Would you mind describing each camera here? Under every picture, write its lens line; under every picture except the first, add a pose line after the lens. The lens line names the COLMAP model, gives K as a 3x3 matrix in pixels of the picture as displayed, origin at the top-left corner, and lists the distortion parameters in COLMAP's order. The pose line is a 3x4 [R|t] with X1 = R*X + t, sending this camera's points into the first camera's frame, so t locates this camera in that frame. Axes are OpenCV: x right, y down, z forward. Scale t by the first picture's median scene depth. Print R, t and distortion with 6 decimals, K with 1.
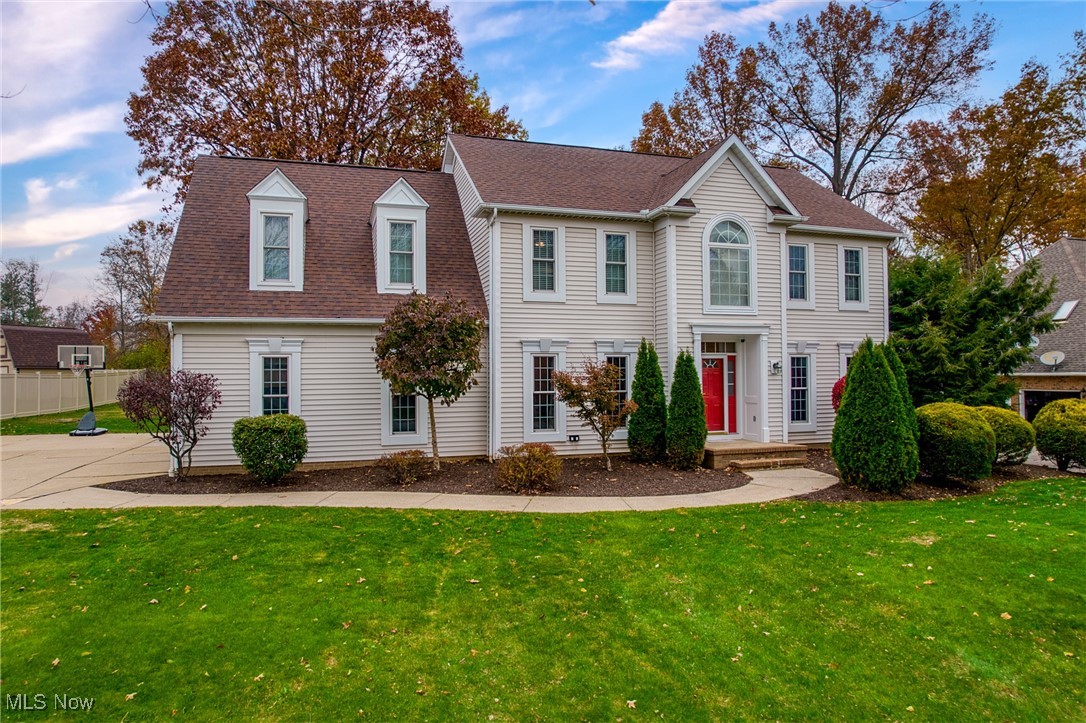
lens RADIAL K [[836.1, 0, 545.3], [0, 836.1, 369.0], [0, 0, 1]] dist [-0.030723, -0.002334]
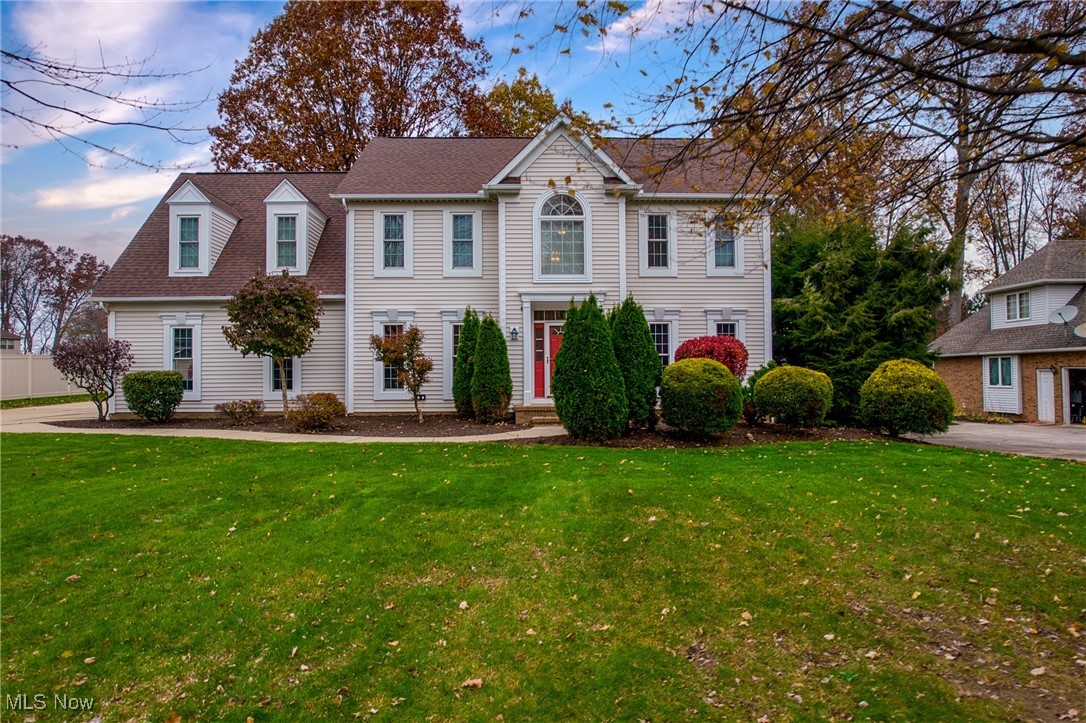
lens RADIAL K [[692.3, 0, 545.0], [0, 692.3, 359.8], [0, 0, 1]] dist [-0.047949, 0.038561]
pose [[0.943620, 0.006251, -0.330973, 0.499940], [0.005100, 0.999429, 0.033415, 0.002019], [0.330993, -0.033219, 0.943048, 0.167373]]
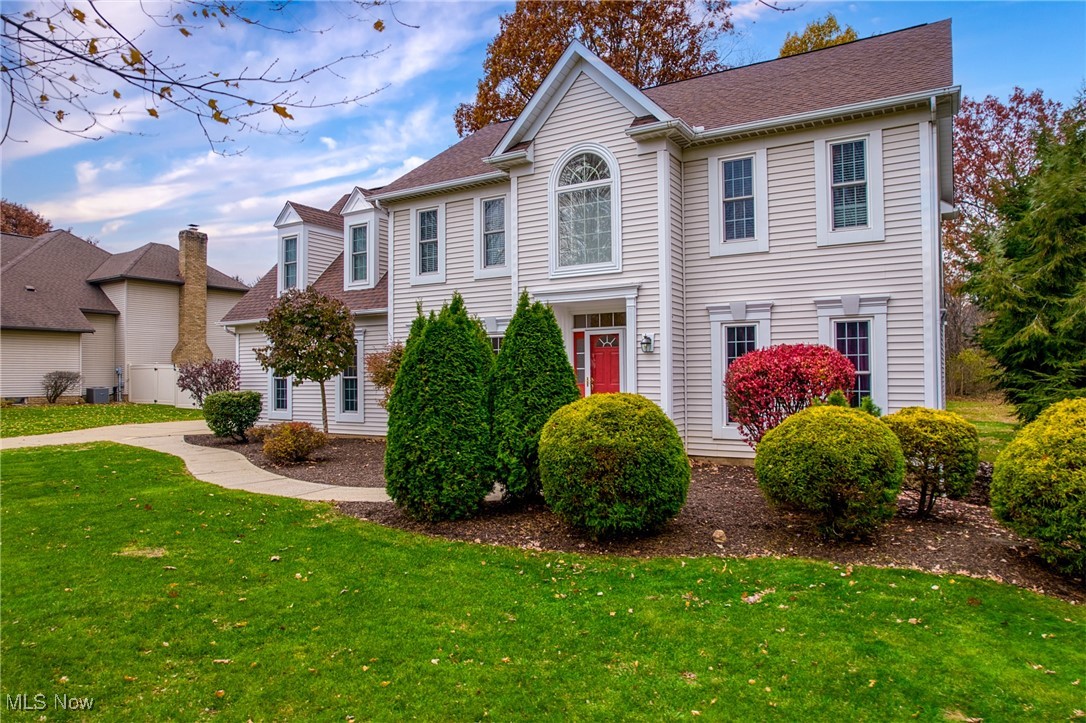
lens RADIAL K [[692.3, 0, 534.4], [0, 692.3, 364.8], [0, 0, 1]] dist [-0.047949, 0.038561]
pose [[0.613170, 0.002951, -0.789945, 0.704805], [0.036004, 0.998849, 0.031678, -0.006432], [0.789130, -0.047866, 0.612359, 0.582796]]
